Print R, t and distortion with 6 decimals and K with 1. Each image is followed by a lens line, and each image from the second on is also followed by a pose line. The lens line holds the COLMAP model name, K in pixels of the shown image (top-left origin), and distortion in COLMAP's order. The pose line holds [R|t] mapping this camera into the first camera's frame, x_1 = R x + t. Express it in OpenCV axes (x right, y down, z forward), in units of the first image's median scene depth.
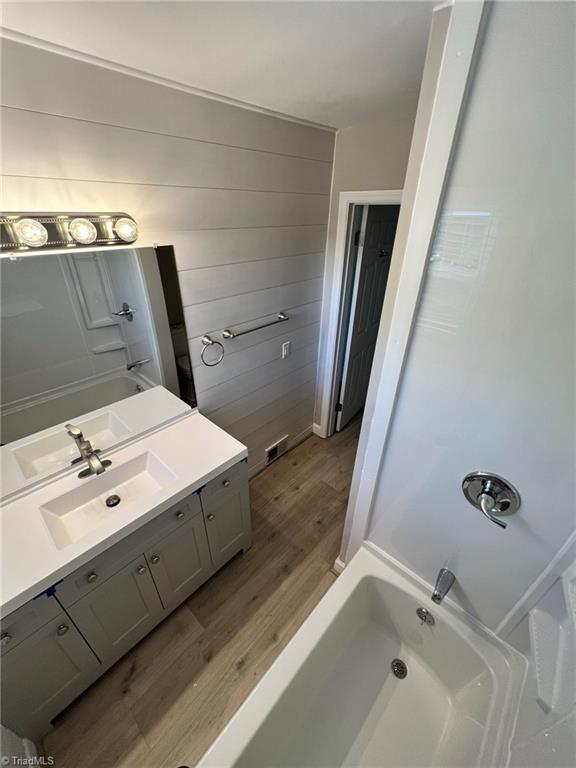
lens RADIAL K [[308.8, 0, 287.4], [0, 308.8, 384.3], [0, 0, 1]] dist [-0.002005, -0.000039]
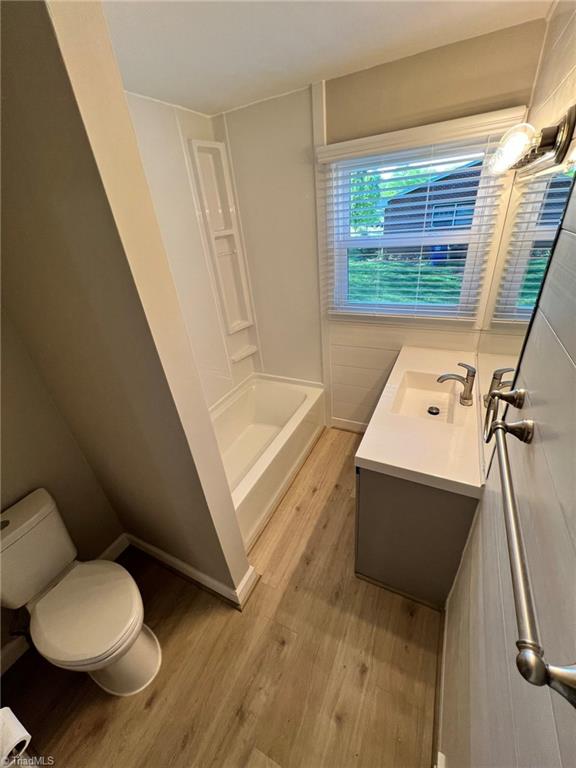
lens RADIAL K [[308.8, 0, 288.2], [0, 308.8, 383.3], [0, 0, 1]] dist [-0.002005, -0.000039]
pose [[-0.958959, 0.189200, -0.211189, 0.142546], [-0.079284, 0.536185, 0.840369, -0.455194], [0.272234, 0.822623, -0.499179, 0.992786]]
